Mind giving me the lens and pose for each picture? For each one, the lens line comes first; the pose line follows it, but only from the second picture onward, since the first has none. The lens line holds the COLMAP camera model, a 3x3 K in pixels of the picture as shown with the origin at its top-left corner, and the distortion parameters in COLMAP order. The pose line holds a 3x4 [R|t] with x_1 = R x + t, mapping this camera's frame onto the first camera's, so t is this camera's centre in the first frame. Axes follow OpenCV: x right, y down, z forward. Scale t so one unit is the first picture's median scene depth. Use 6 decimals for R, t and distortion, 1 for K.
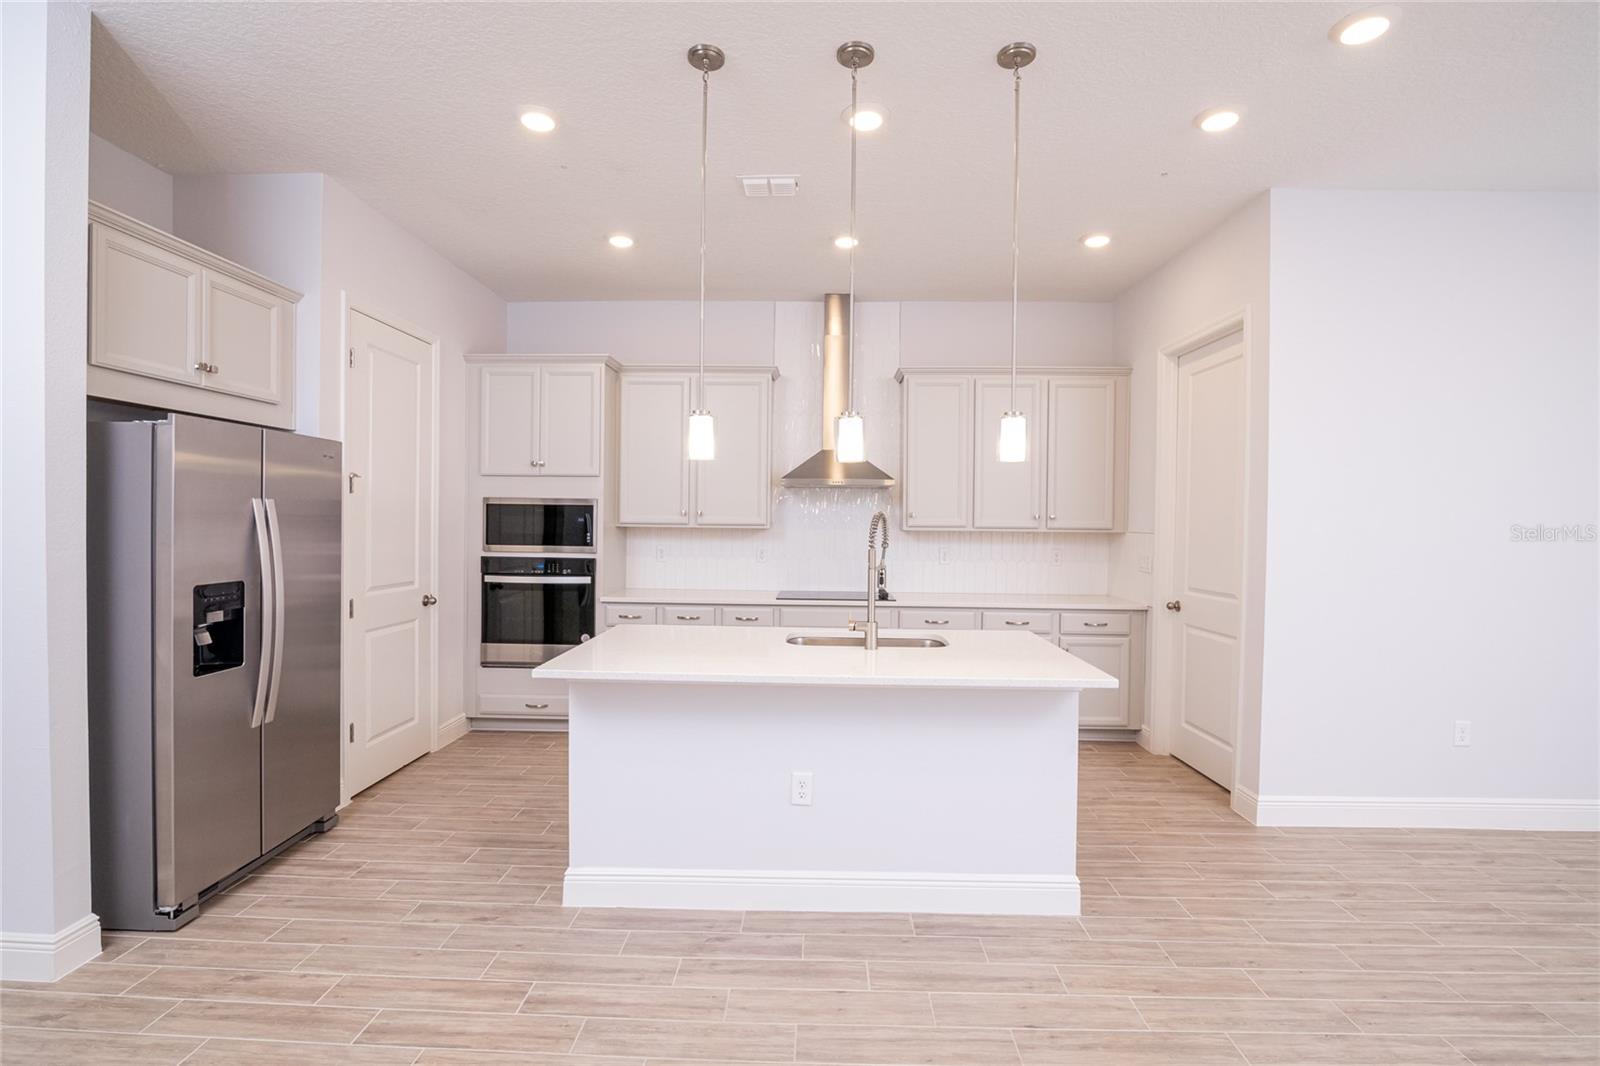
lens RADIAL K [[728.8, 0, 798.9], [0, 728.8, 535.3], [0, 0, 1]] dist [-0.019296, 0.000769]
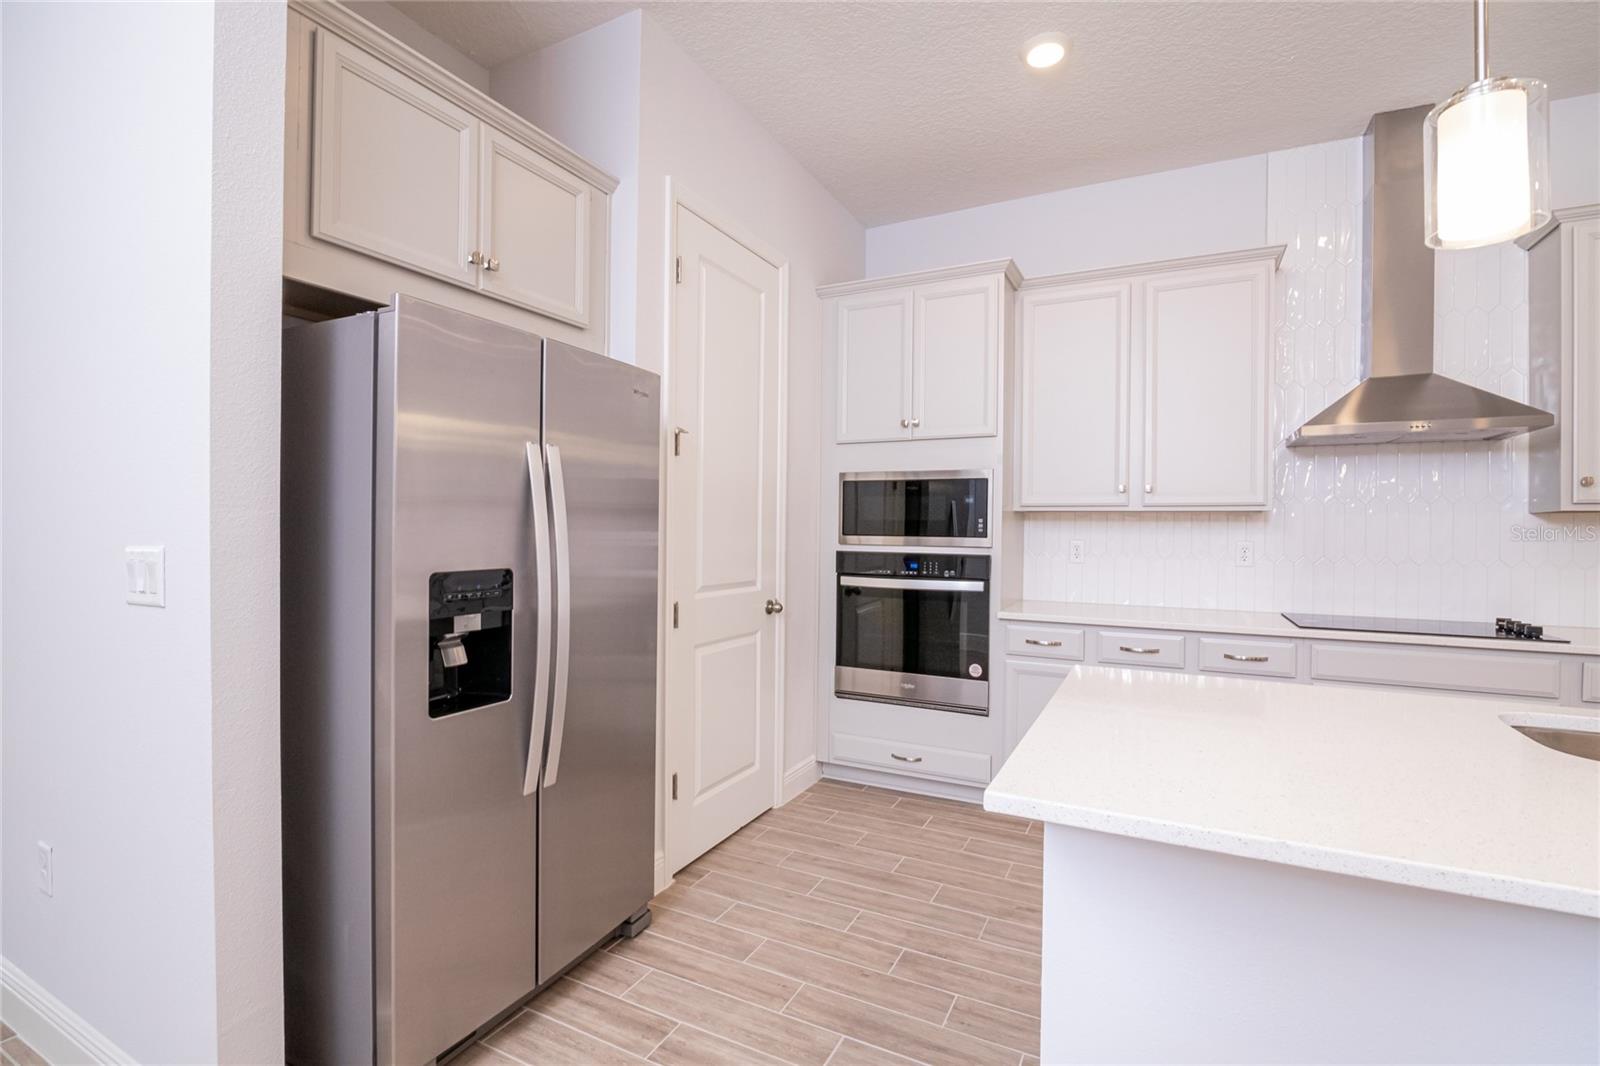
lens RADIAL K [[728.8, 0, 798.9], [0, 728.8, 535.3], [0, 0, 1]] dist [-0.019296, 0.000769]
pose [[0.903261, -0.000028, -0.429092, -0.205602], [-0.006158, 0.999896, -0.013027, 0.031989], [0.429048, 0.014409, 0.903167, 0.415815]]
